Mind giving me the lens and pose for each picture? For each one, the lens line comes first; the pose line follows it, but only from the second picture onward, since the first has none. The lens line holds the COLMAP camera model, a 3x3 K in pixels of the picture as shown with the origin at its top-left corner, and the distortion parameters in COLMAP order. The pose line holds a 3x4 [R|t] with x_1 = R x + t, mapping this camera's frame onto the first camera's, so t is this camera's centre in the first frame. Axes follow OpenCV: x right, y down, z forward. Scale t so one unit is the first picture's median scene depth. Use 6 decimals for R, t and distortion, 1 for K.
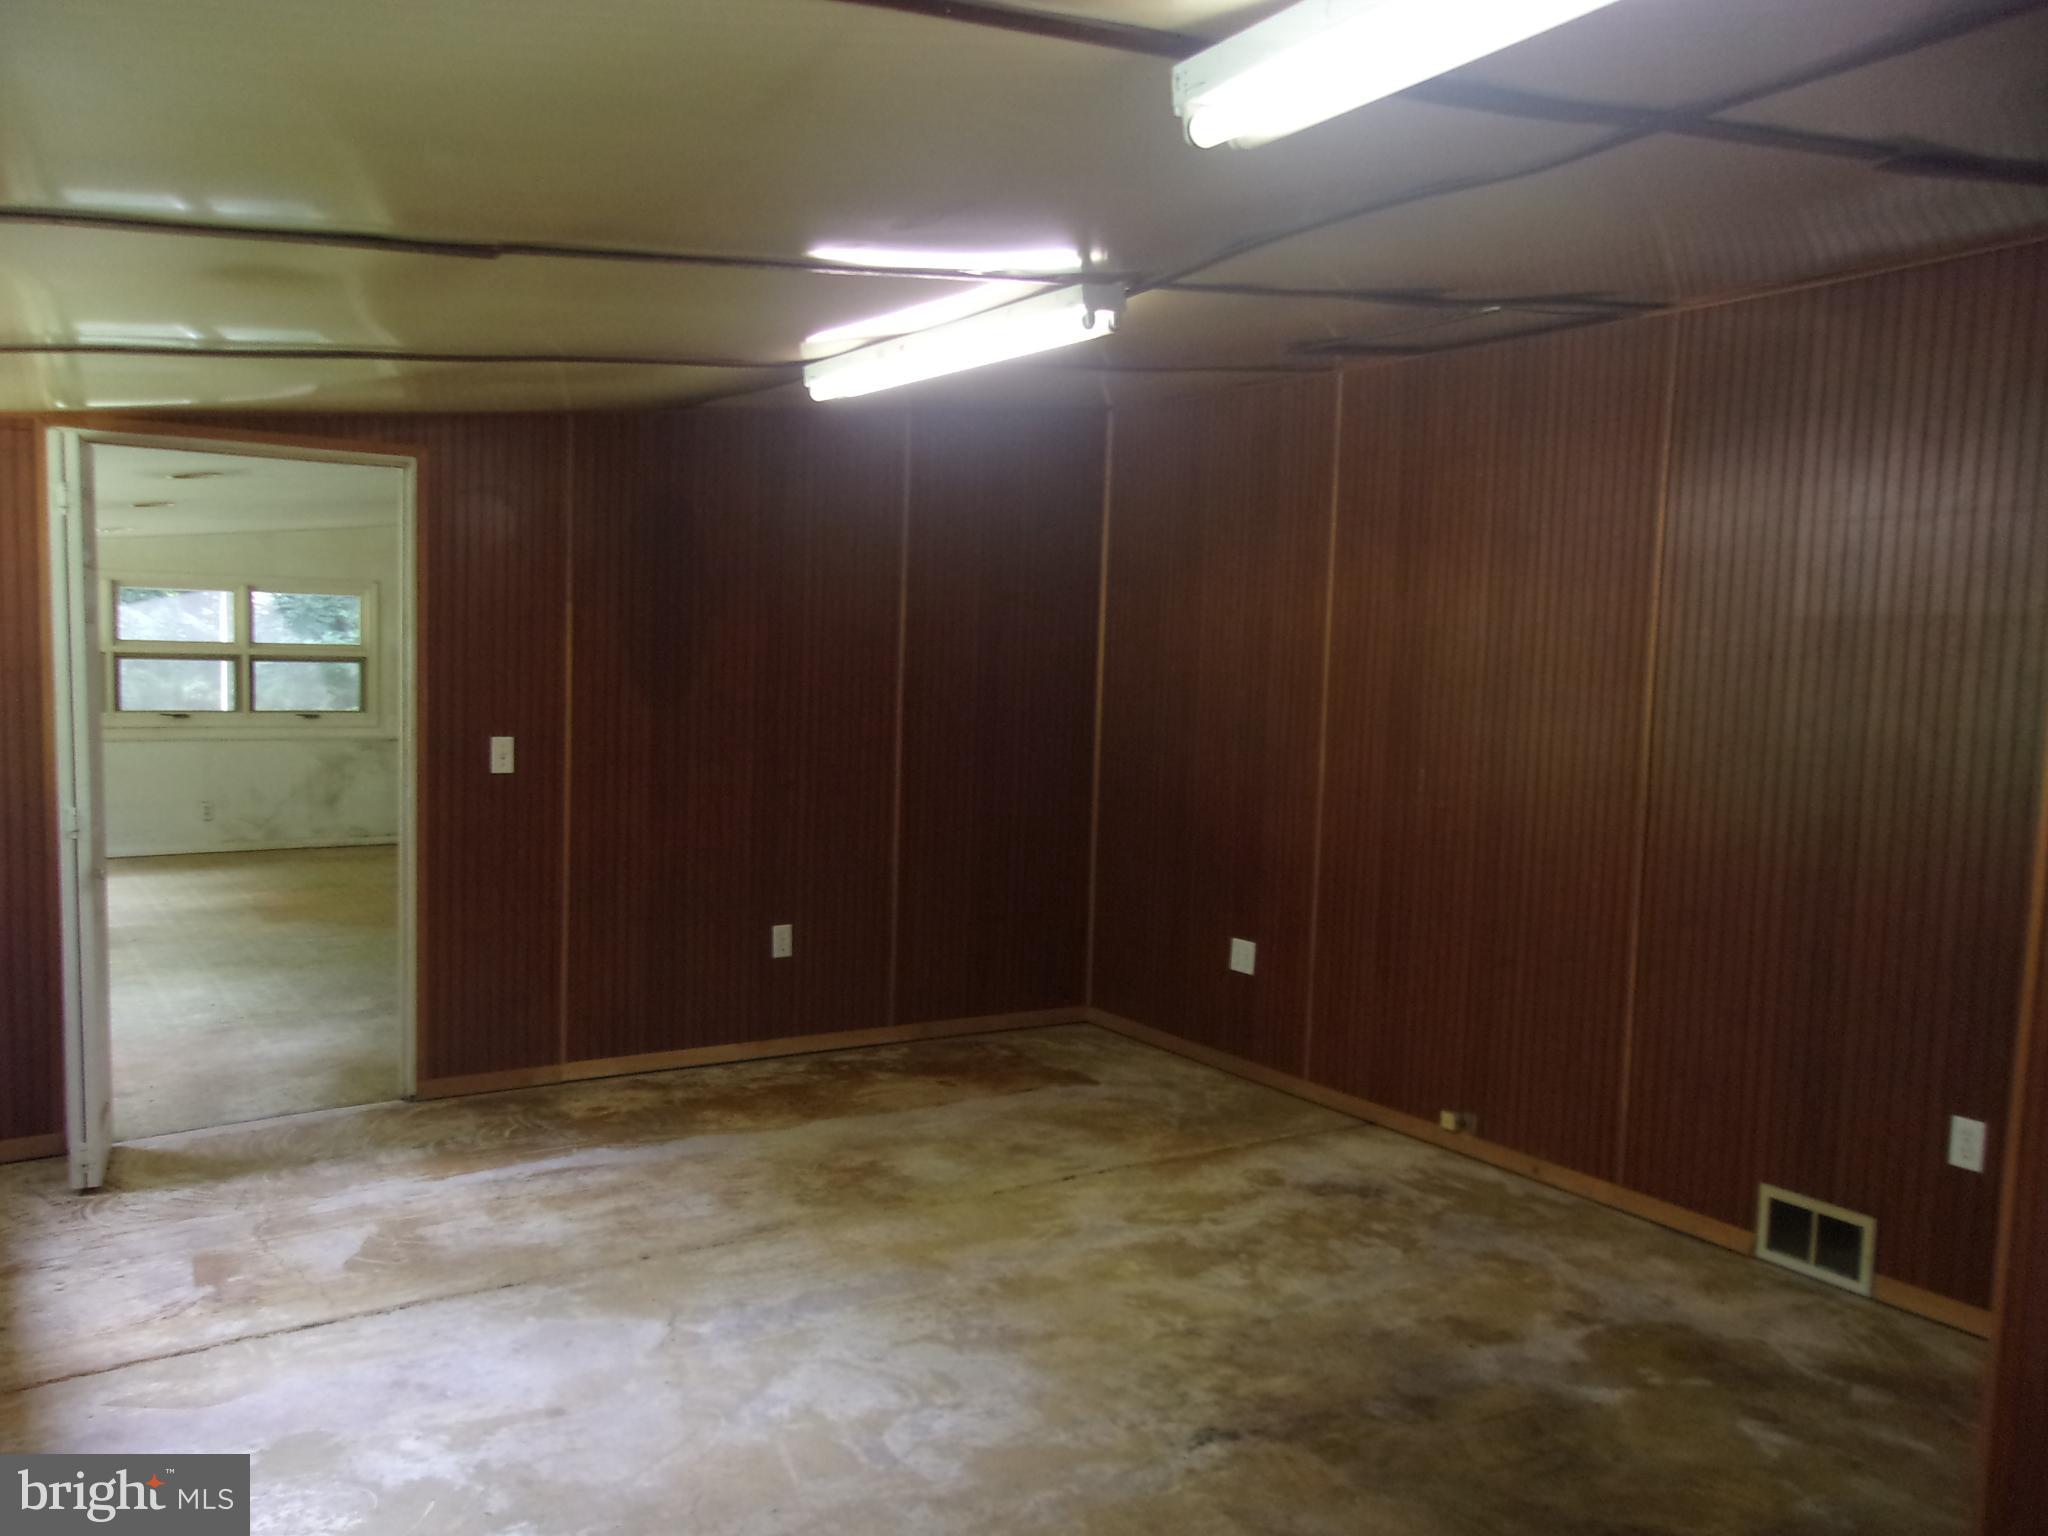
lens RADIAL K [[1670.9, 0, 1090.5], [0, 1670.9, 780.1], [0, 0, 1]] dist [0.021419, 0.012492]
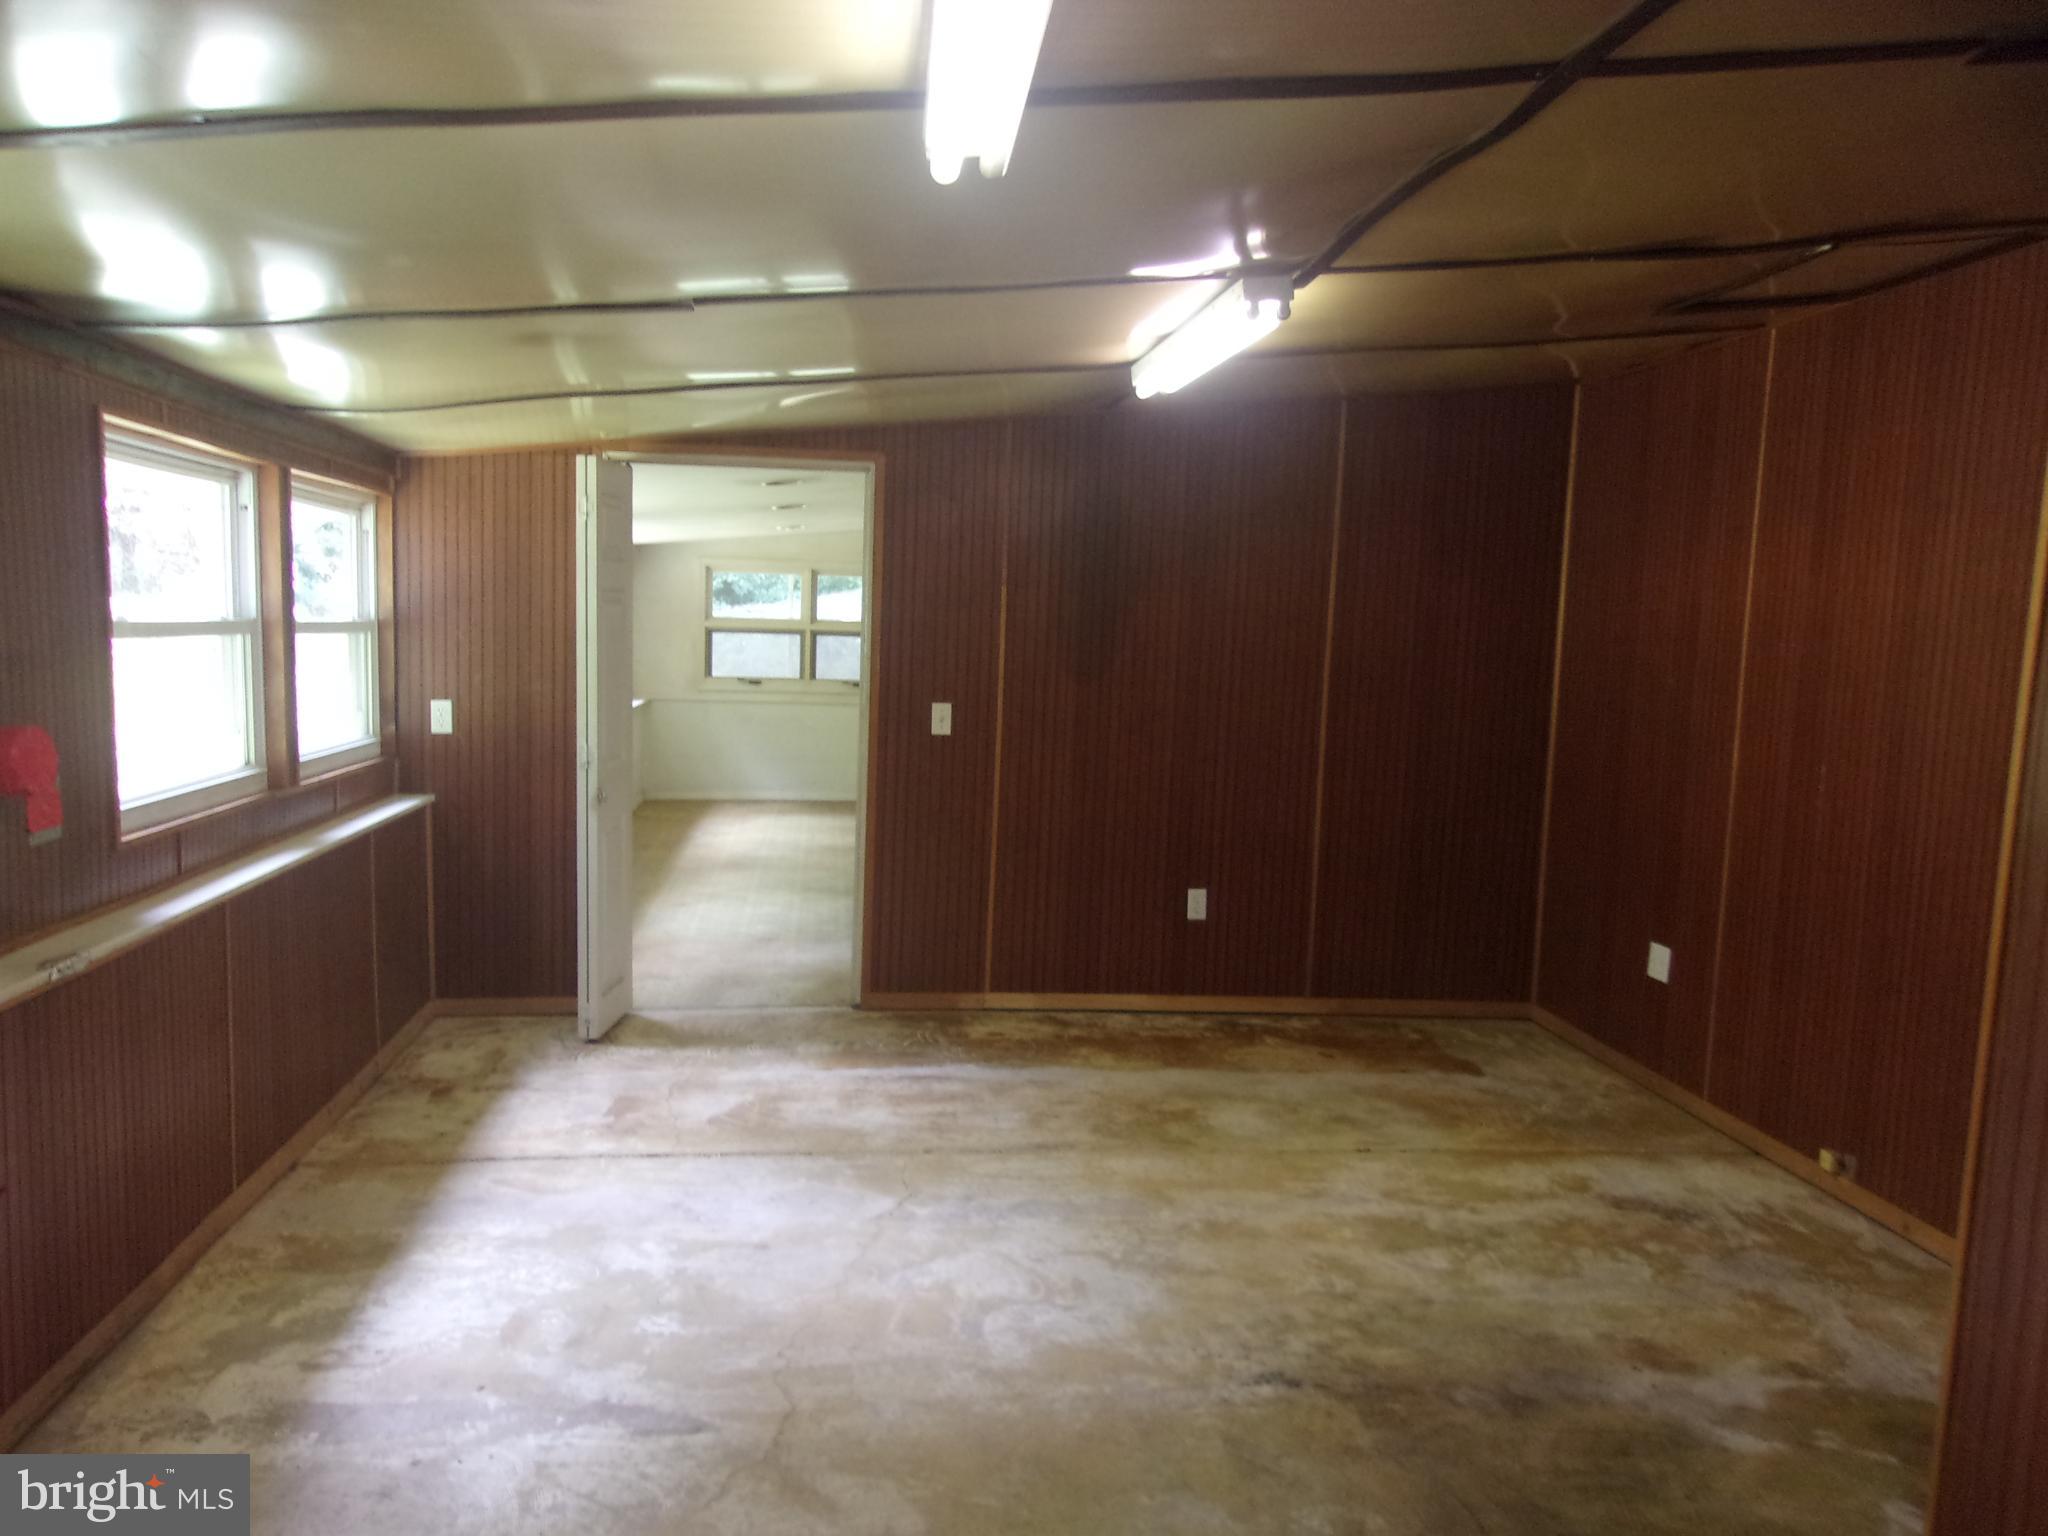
lens RADIAL K [[1682.4, 0, 1025.3], [0, 1682.4, 780.6], [0, 0, 1]] dist [0.017991, 0.076793]
pose [[0.892474, 0.049129, -0.448415, 0.258074], [-0.046241, 0.998779, 0.017396, 0.005491], [0.448722, 0.005210, 0.893656, -0.006435]]
